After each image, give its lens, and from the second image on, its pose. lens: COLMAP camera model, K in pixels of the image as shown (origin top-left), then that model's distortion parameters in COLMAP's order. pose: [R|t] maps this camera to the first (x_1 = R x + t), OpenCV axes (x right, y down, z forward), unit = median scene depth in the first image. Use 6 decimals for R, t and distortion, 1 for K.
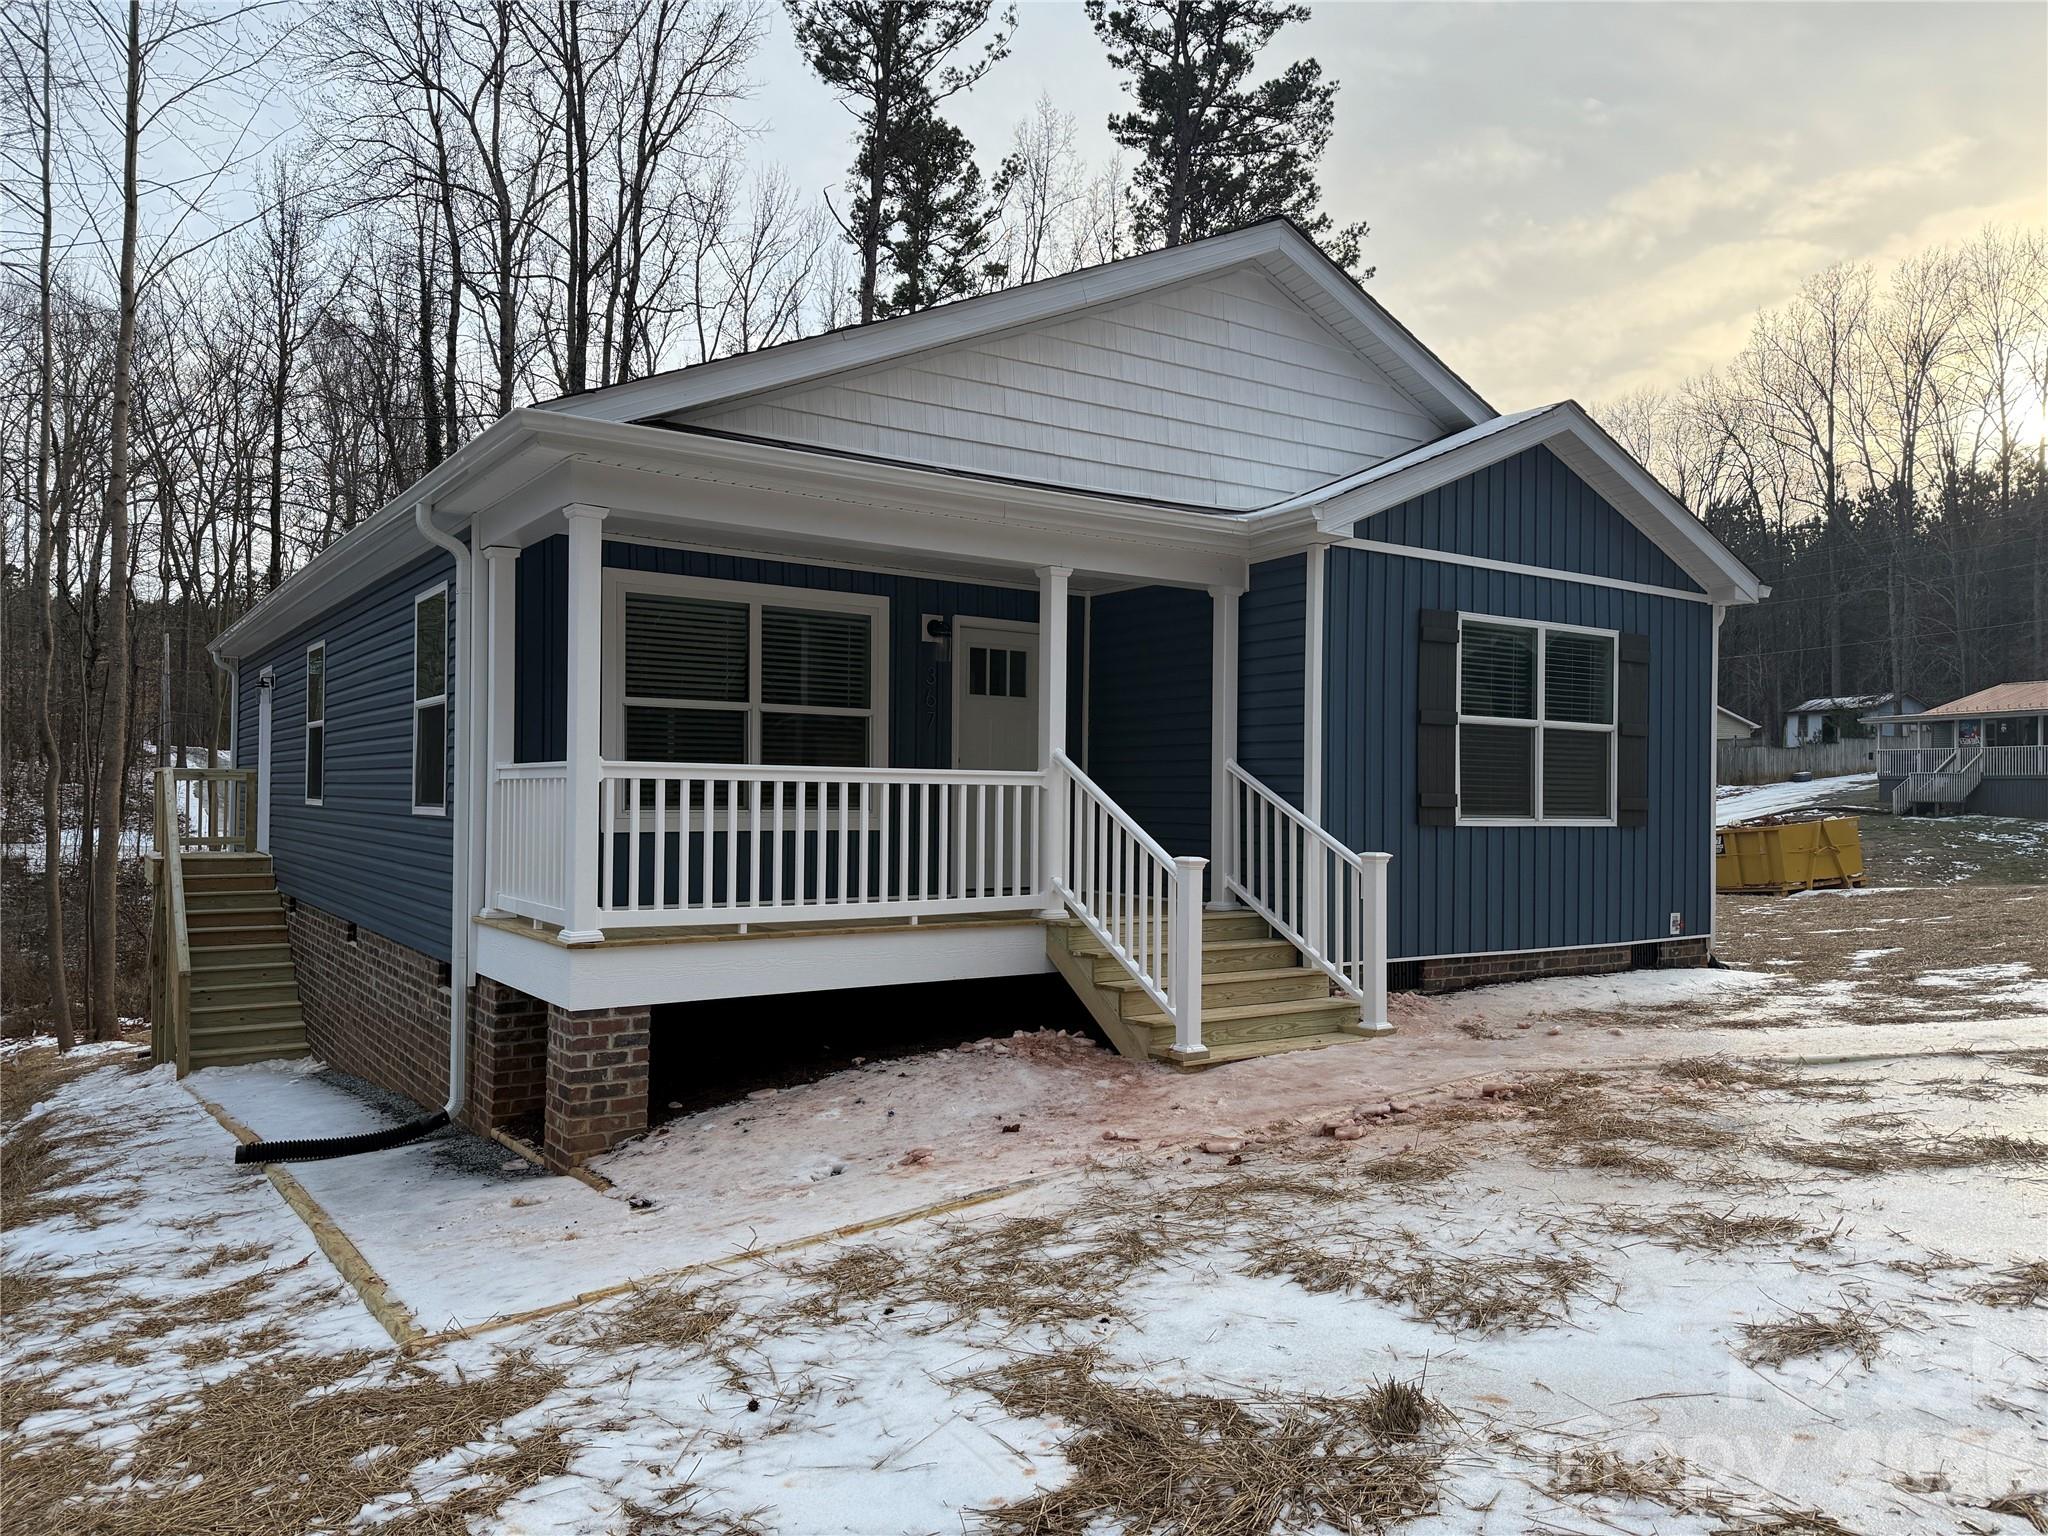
lens RADIAL K [[1422.0, 0, 1027.2], [0, 1422.0, 764.1], [0, 0, 1]] dist [0.117075, -0.165622]
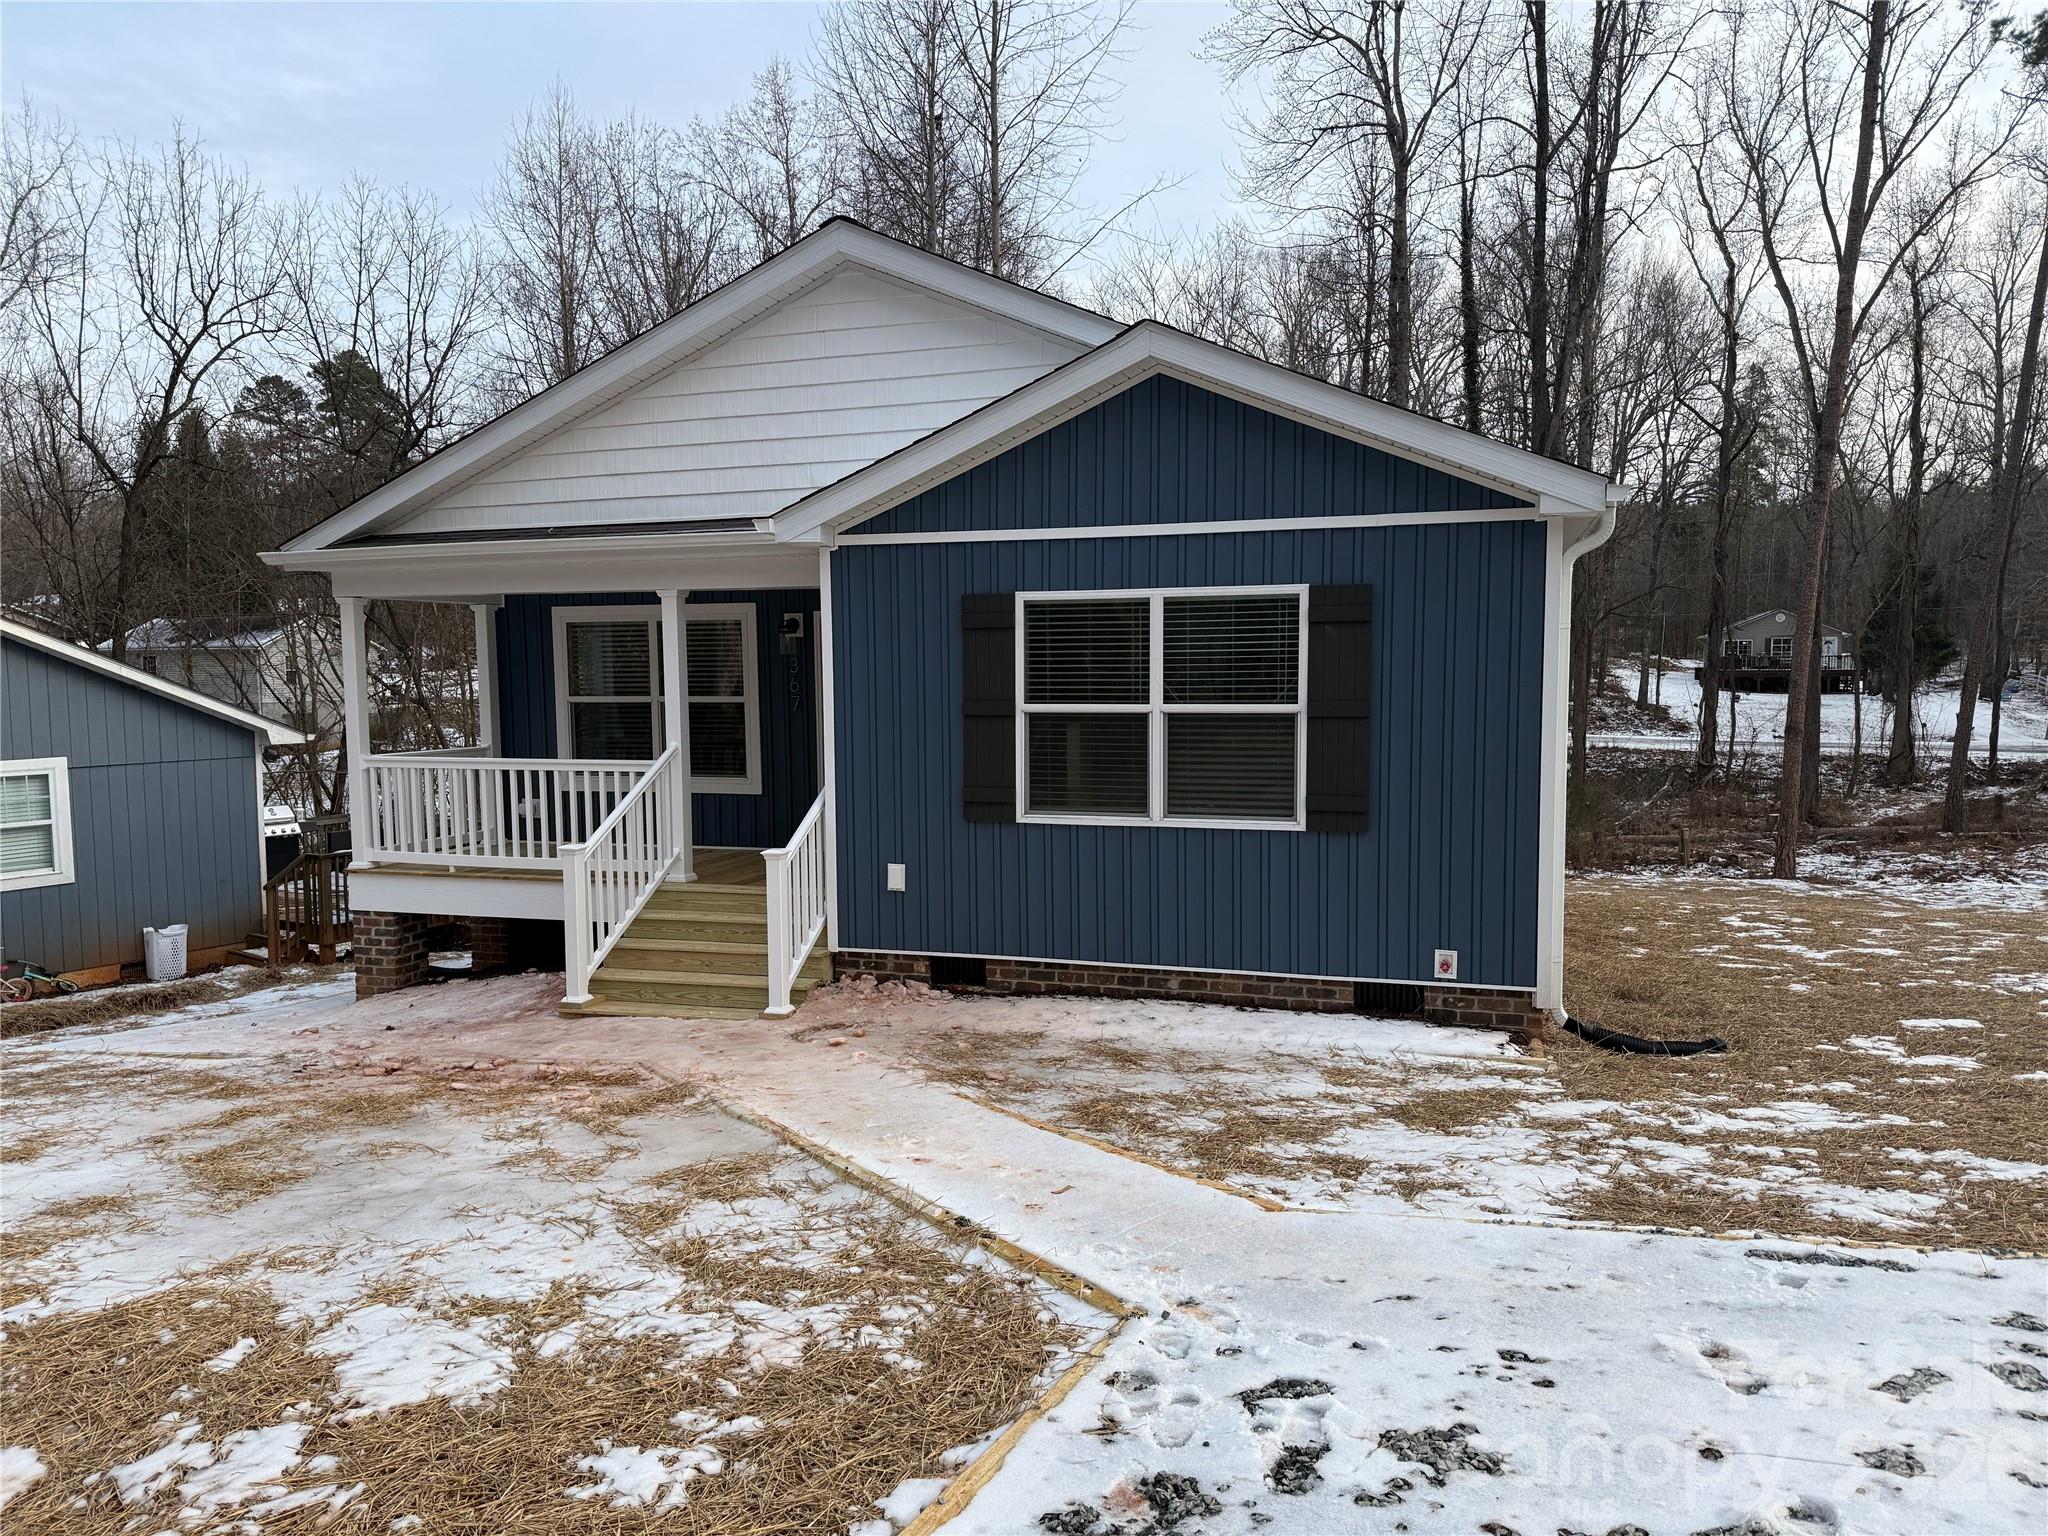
lens RADIAL K [[1422.0, 0, 1027.2], [0, 1422.0, 764.1], [0, 0, 1]] dist [0.117075, -0.165622]
pose [[0.614536, 0.037019, -0.788020, 1.068328], [0.032543, 0.996859, 0.072208, -0.064112], [0.788217, -0.070019, 0.611401, 0.454115]]
